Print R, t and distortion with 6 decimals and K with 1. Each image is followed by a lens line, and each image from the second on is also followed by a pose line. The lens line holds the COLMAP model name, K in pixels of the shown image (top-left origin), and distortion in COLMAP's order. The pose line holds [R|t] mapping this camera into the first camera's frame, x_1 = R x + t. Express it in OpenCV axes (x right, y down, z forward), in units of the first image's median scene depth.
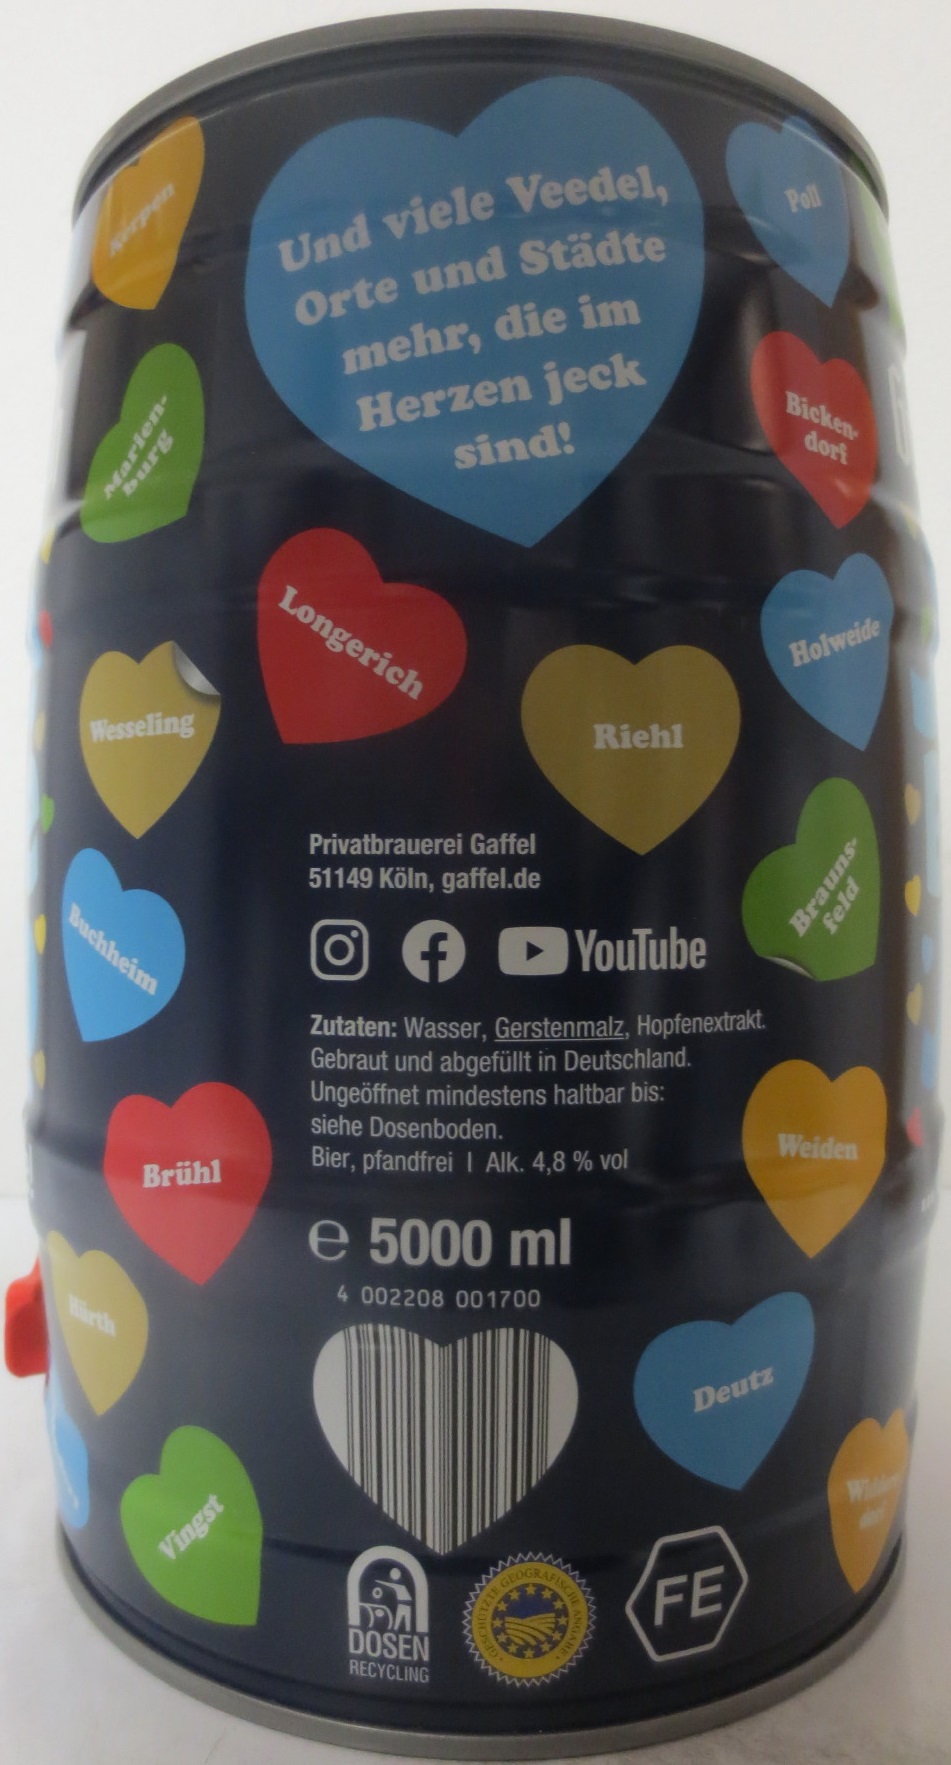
lens RADIAL K [[1274.2, 0, 495.9], [0, 1274.2, 886.2], [0, 0, 1]] dist [-0.045169, -0.001497]
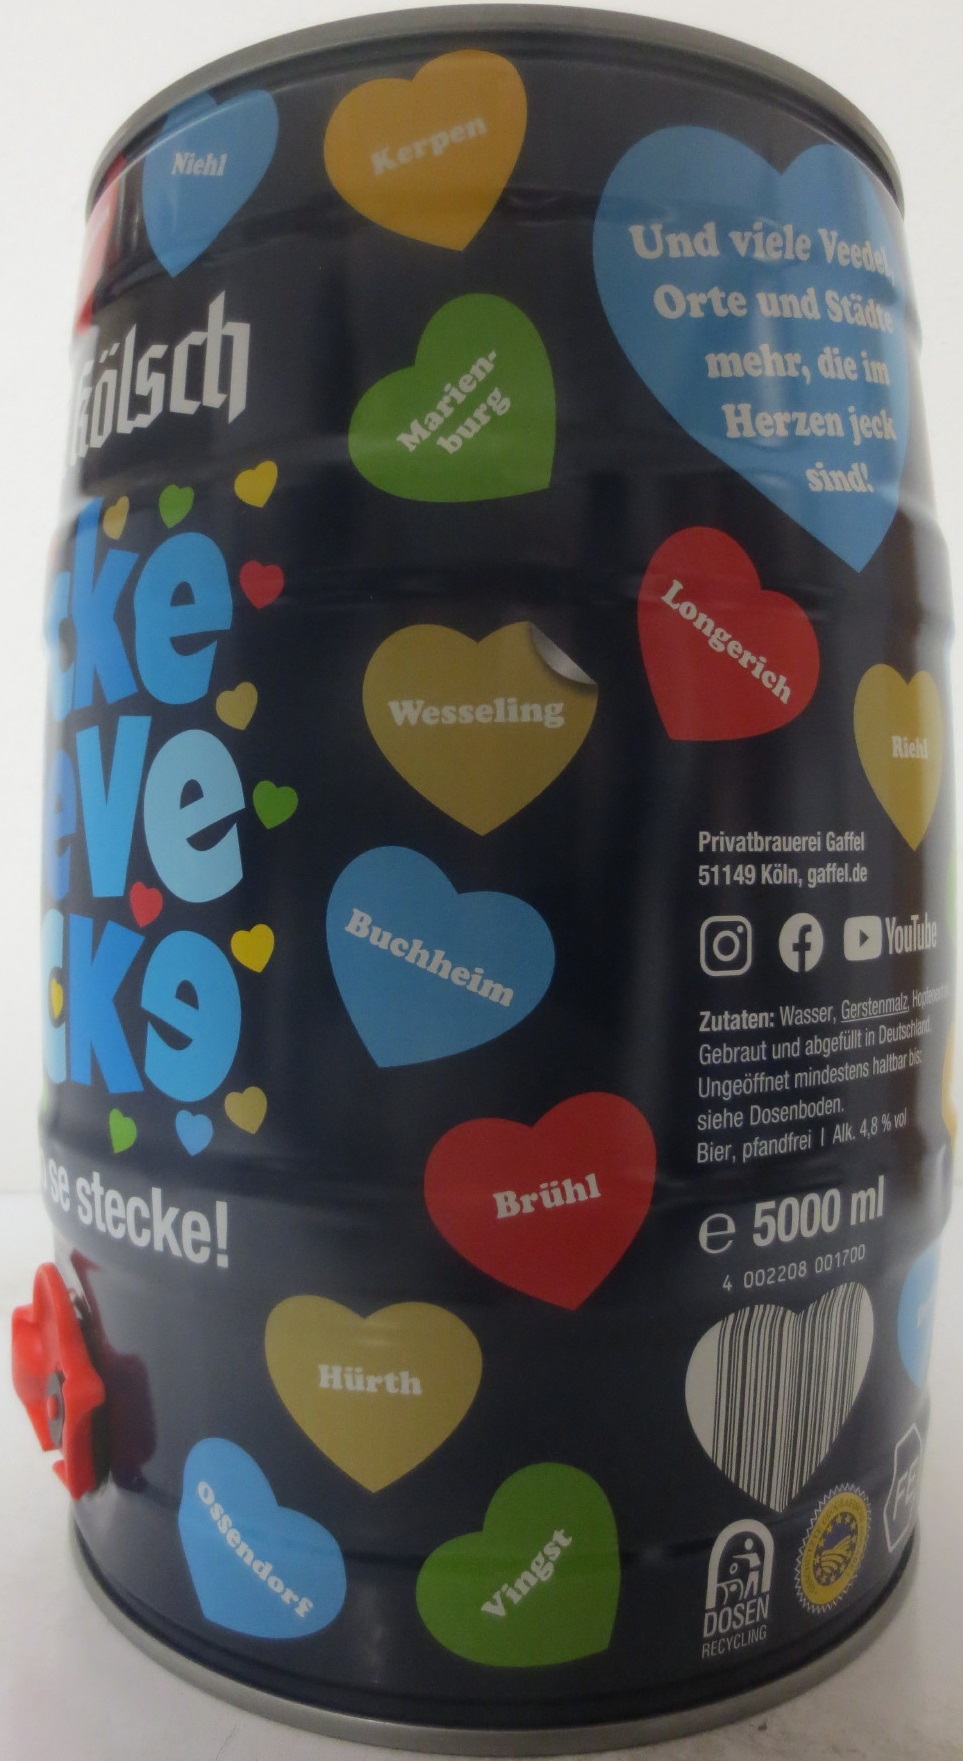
lens RADIAL K [[1259.6, 0, 481.5], [0, 1259.6, 880.5], [0, 0, 1]] dist [-0.053637, 0.004561]
pose [[0.836628, -0.018330, 0.547465, -0.830370], [0.017420, 0.999825, 0.006855, -0.012224], [-0.547495, 0.003802, 0.836800, 0.267711]]
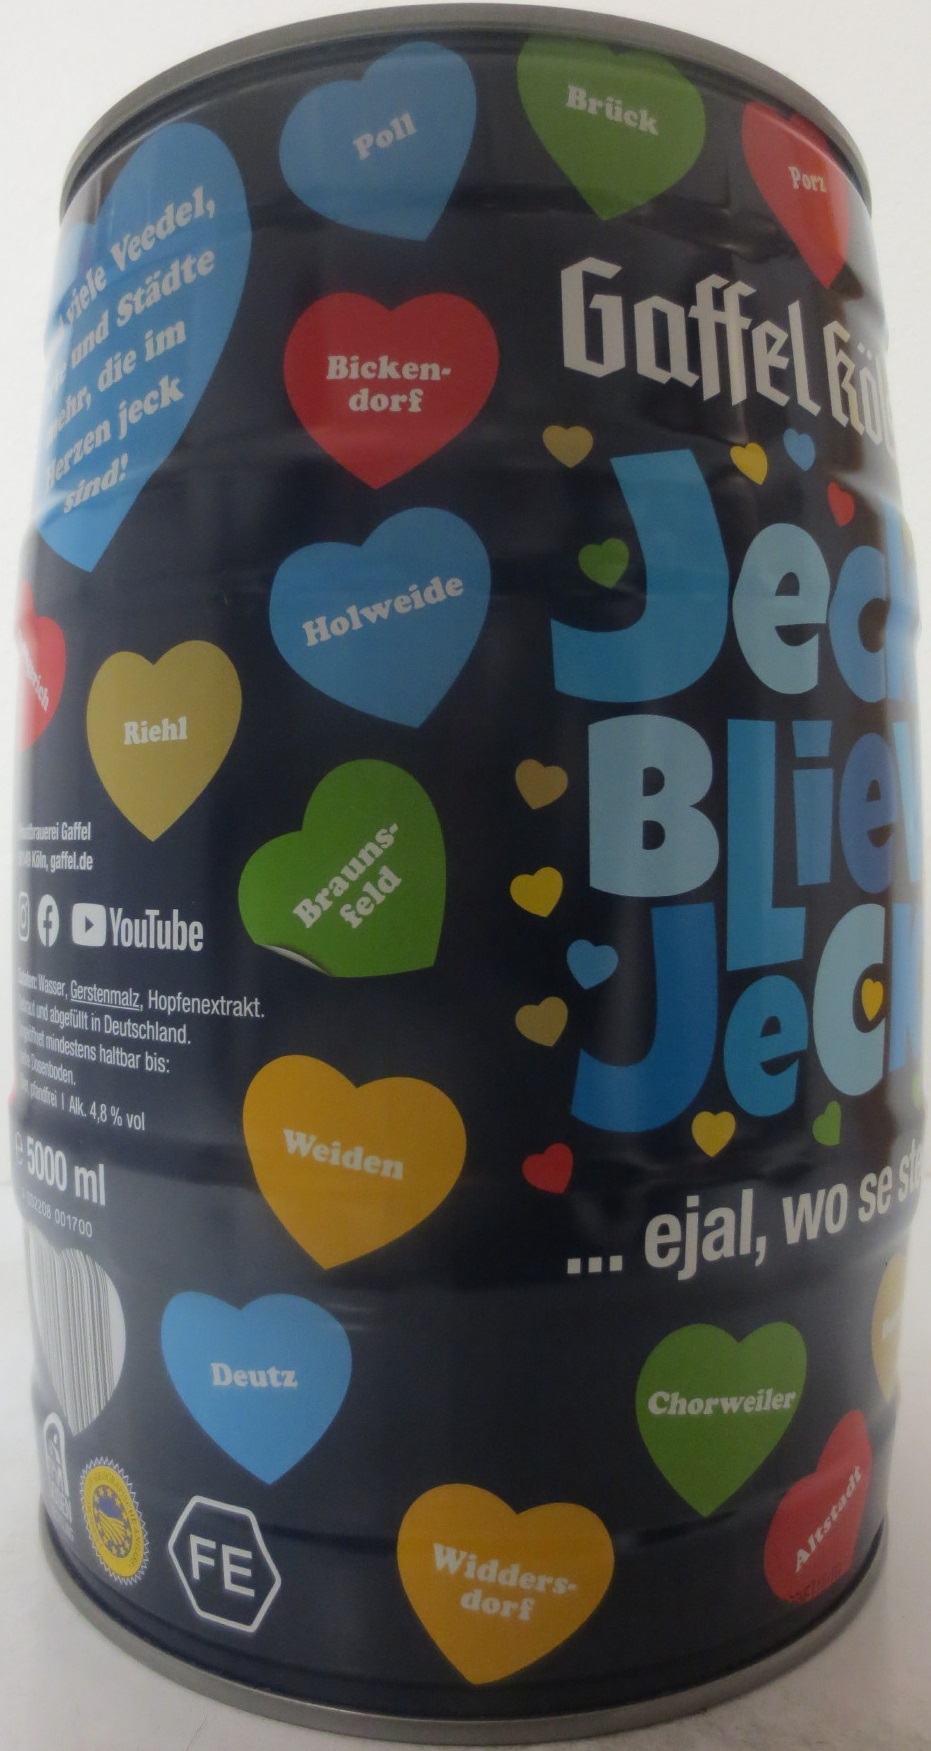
lens RADIAL K [[1319.6, 0, 465.5], [0, 1319.6, 875.5], [0, 0, 1]] dist [-0.042152, 0.000330]
pose [[0.691406, 0.023257, -0.722092, 1.098950], [-0.025621, 0.999642, 0.007664, -0.010793], [0.722012, 0.013201, 0.691755, 0.421437]]
